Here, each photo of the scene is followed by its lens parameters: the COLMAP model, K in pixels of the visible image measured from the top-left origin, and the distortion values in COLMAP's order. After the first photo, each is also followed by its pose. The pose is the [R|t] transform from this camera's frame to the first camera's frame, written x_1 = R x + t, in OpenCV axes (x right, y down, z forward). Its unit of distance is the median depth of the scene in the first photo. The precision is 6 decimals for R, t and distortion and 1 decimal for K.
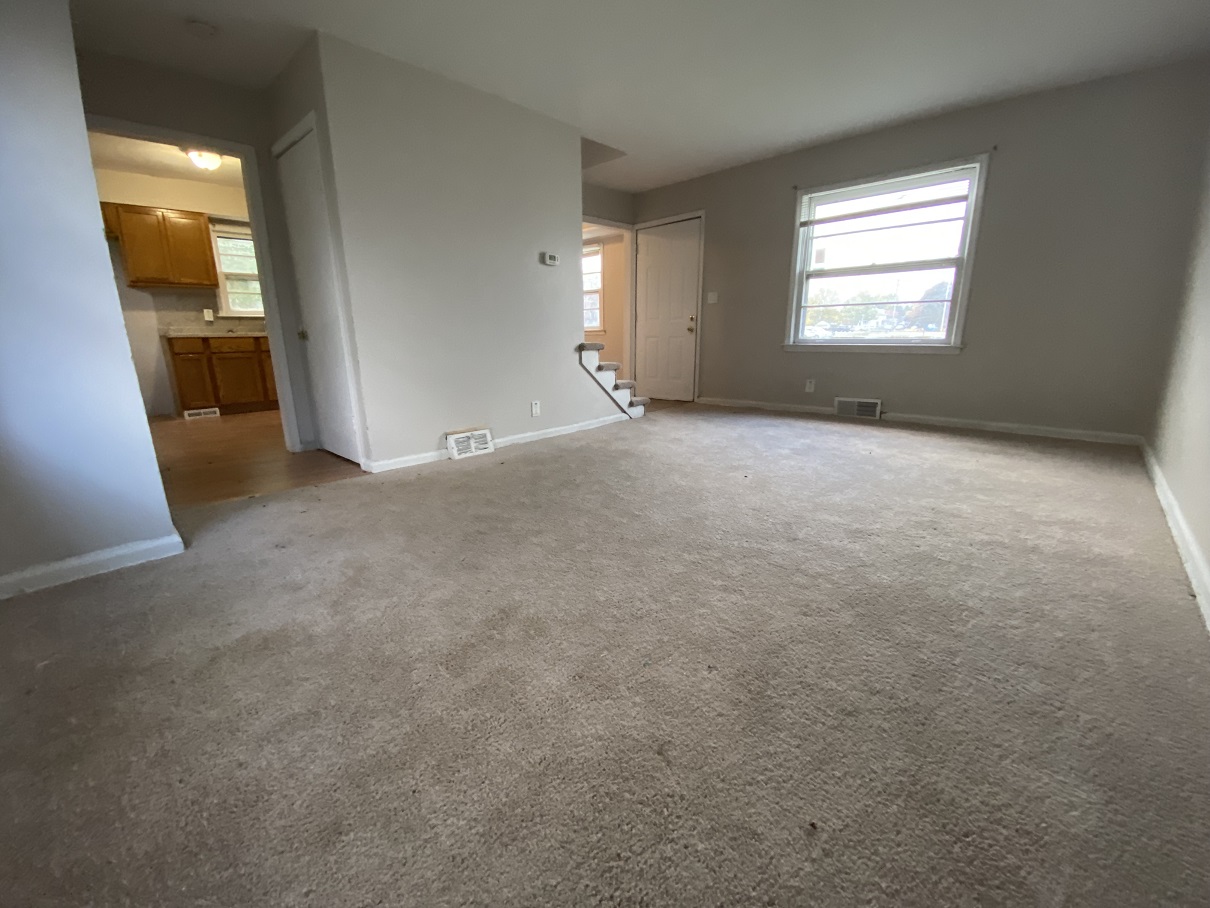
lens RADIAL K [[500.7, 0, 599.7], [0, 500.7, 456.2], [0, 0, 1]] dist [0.024195, -0.022780]
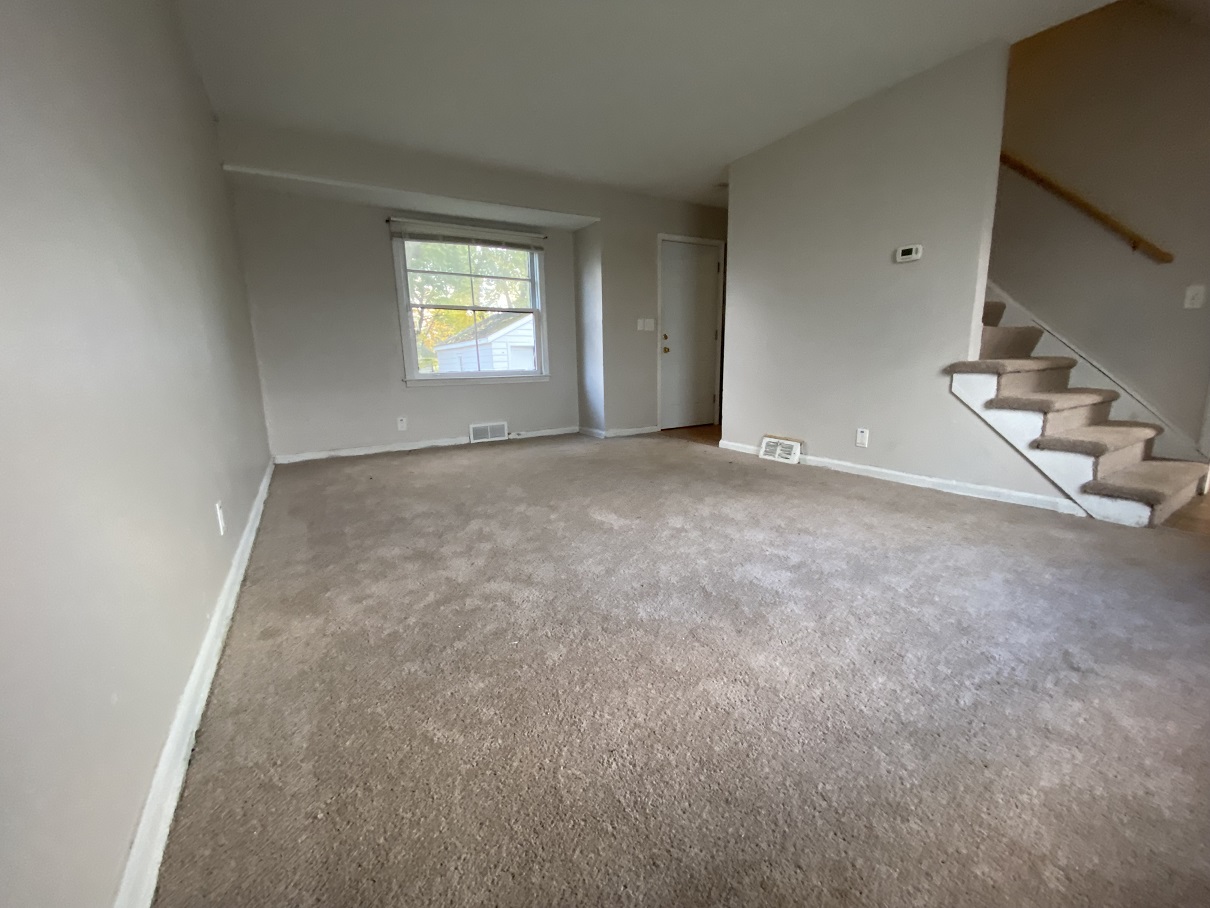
lens RADIAL K [[491.4, 0, 599.3], [0, 491.4, 450.4], [0, 0, 1]] dist [0.043564, -0.031968]
pose [[-0.261521, 0.202217, -0.943777, 0.831363], [-0.205453, 0.943735, 0.259139, -0.214231], [0.943078, 0.261672, -0.205261, 0.810960]]
